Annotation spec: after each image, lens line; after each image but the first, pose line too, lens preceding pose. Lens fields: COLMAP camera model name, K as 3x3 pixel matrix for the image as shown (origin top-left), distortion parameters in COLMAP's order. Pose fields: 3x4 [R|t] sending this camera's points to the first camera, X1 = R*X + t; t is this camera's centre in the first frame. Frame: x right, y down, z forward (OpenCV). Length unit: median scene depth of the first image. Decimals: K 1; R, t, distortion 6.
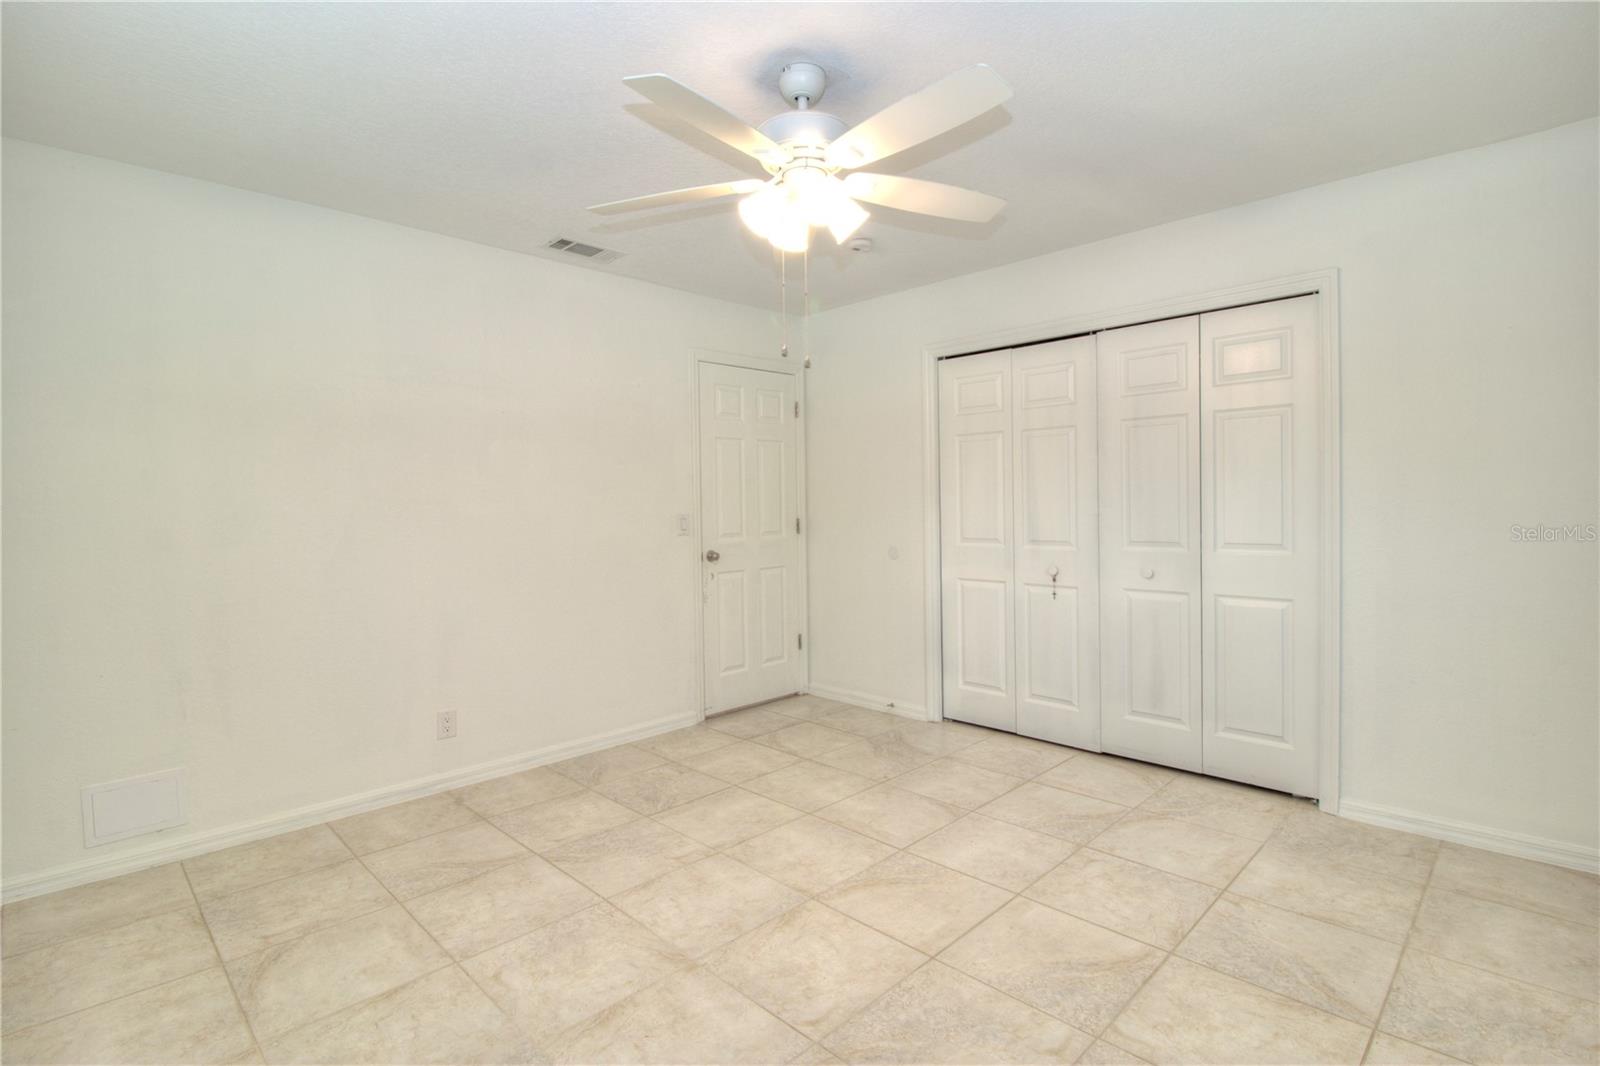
lens RADIAL K [[768.5, 0, 799.7], [0, 768.5, 532.9], [0, 0, 1]] dist [-0.003612, -0.002067]
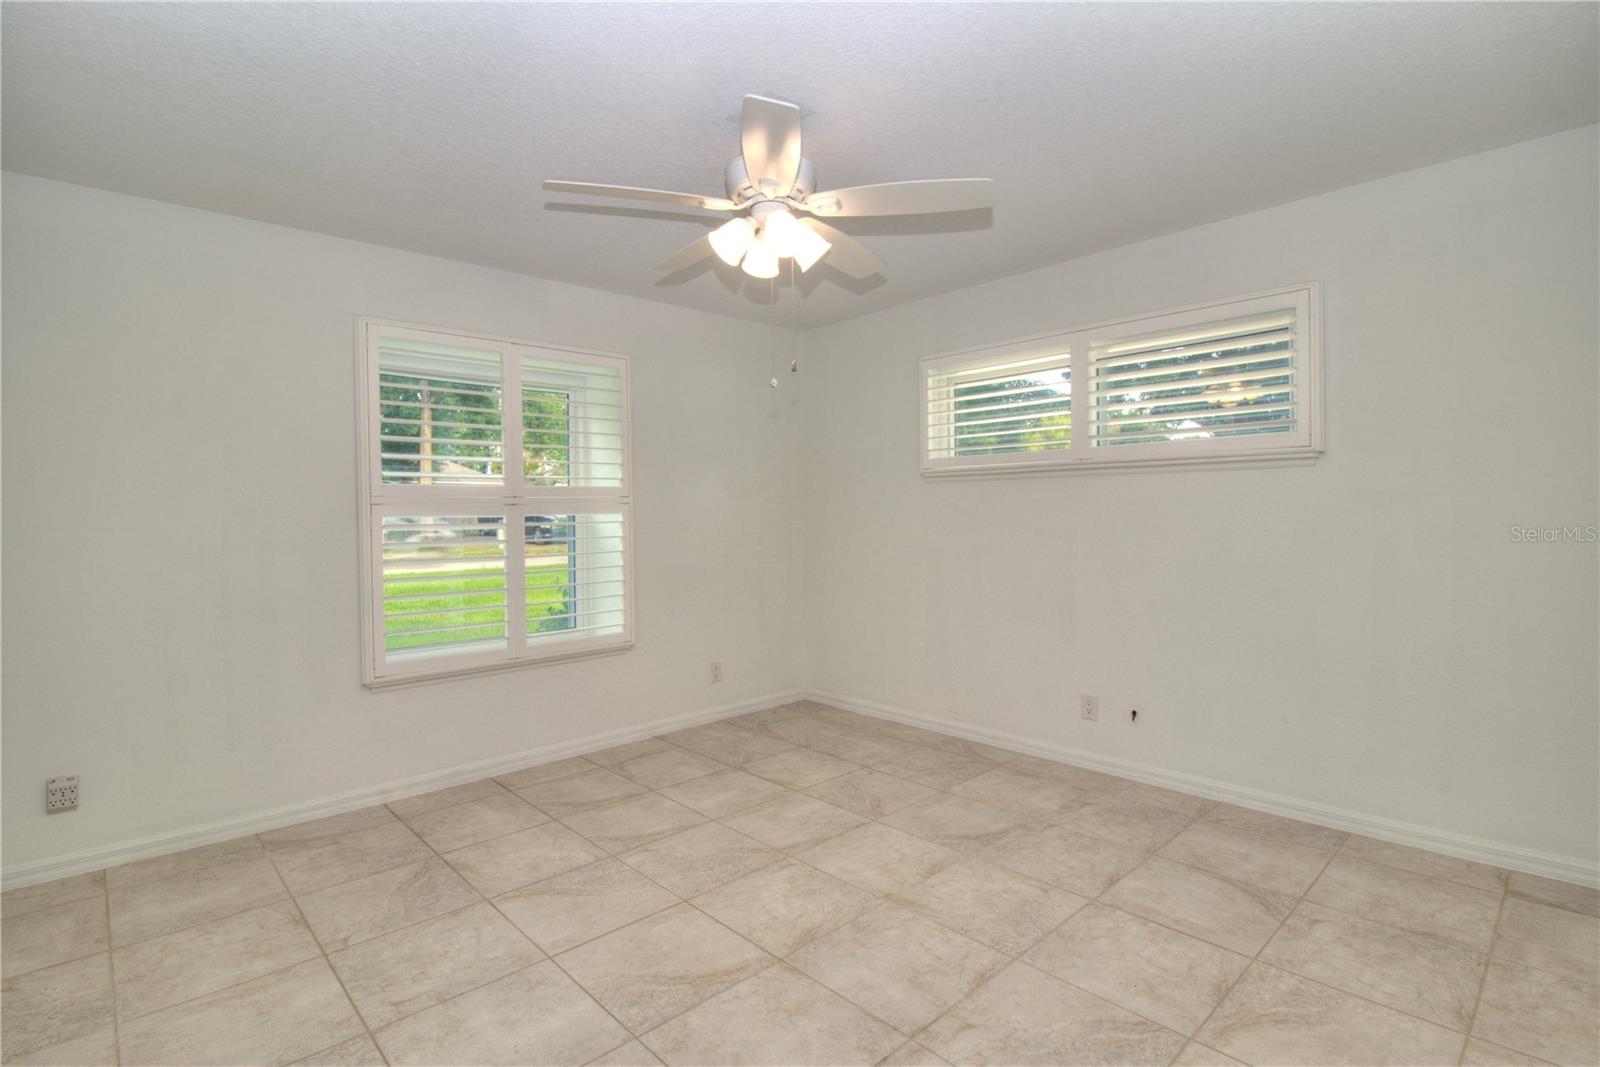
lens RADIAL K [[768.5, 0, 800.5], [0, 768.5, 519.4], [0, 0, 1]] dist [-0.003612, -0.002067]
pose [[-0.999180, 0.029057, 0.028204, -0.051267], [0.030254, 0.998616, 0.043016, -0.074289], [-0.026915, 0.043834, -0.998676, 2.035491]]
